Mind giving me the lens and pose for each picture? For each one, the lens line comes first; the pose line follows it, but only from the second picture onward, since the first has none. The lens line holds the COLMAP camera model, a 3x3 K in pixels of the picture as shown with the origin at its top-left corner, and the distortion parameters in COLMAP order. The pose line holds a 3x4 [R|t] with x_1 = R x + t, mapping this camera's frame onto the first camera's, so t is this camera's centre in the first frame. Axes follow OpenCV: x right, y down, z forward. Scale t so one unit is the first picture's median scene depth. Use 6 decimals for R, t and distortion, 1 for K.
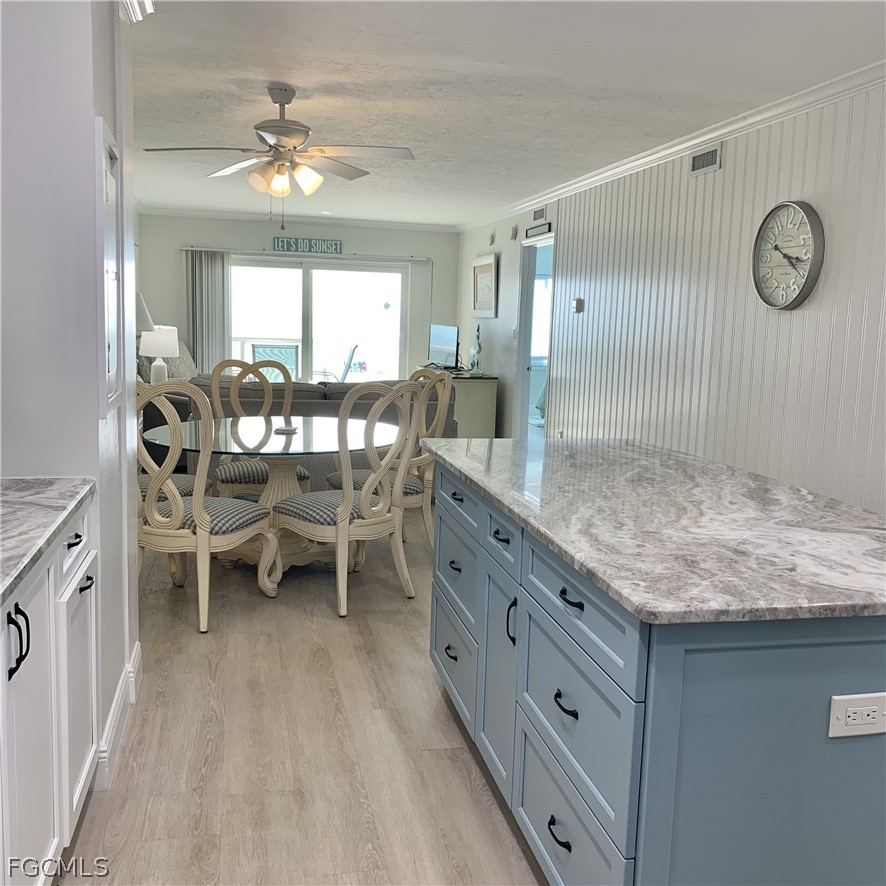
lens RADIAL K [[882.3, 0, 443.0], [0, 882.3, 443.0], [0, 0, 1]] dist [0.019557, -0.027951]
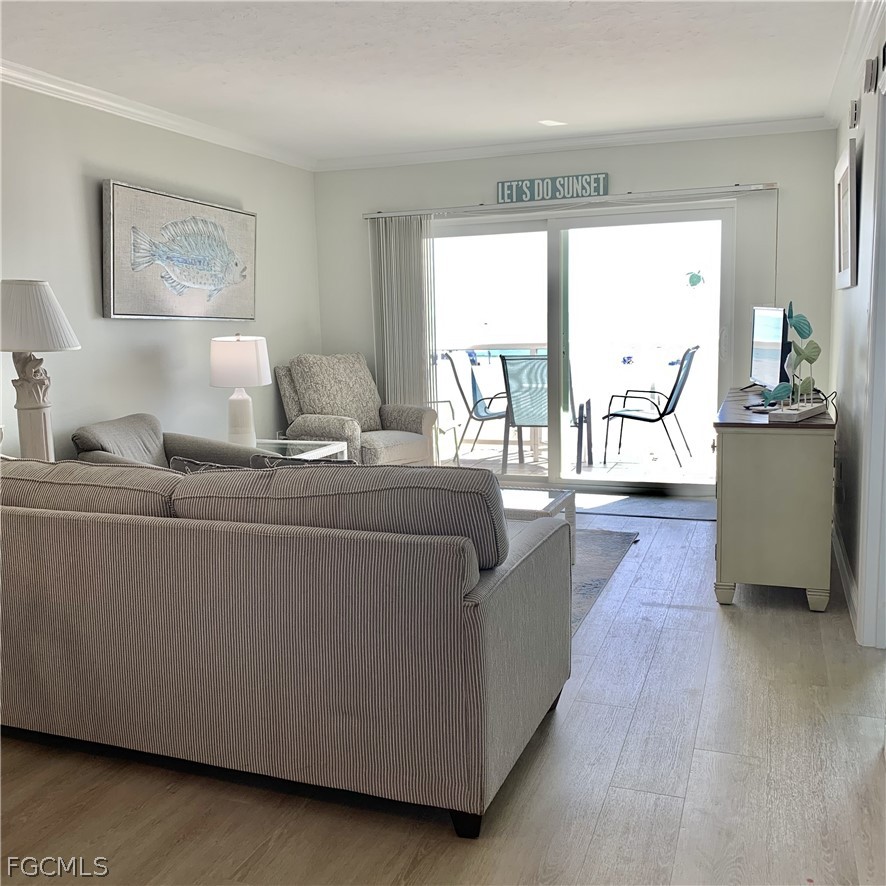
lens RADIAL K [[882.3, 0, 443.0], [0, 882.3, 443.0], [0, 0, 1]] dist [0.019557, -0.027951]
pose [[0.841141, 0.022711, -0.540339, 0.118307], [-0.022311, 0.999725, 0.007288, -0.055784], [0.540356, 0.005925, 0.841416, 0.474658]]
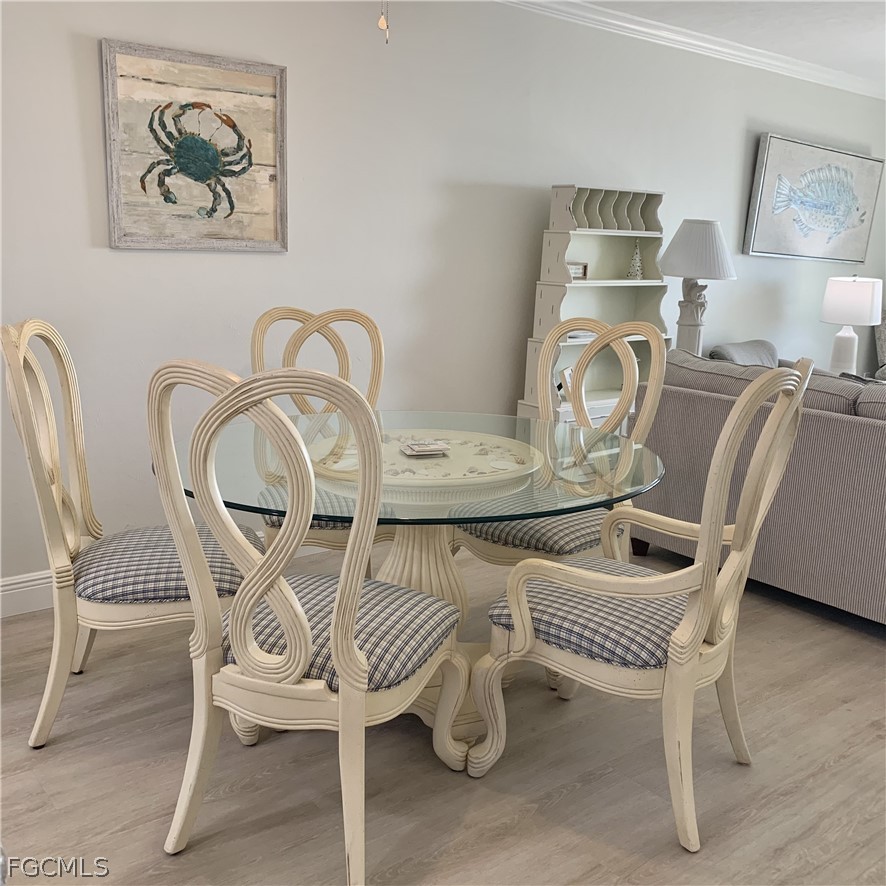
lens RADIAL K [[890.4, 0, 469.5], [0, 890.4, 444.2], [0, 0, 1]] dist [-0.007581, 0.005653]
pose [[0.438260, 0.167740, -0.883058, 0.141714], [-0.138813, 0.983277, 0.117885, -0.040665], [0.888065, 0.070916, 0.454215, 0.380654]]
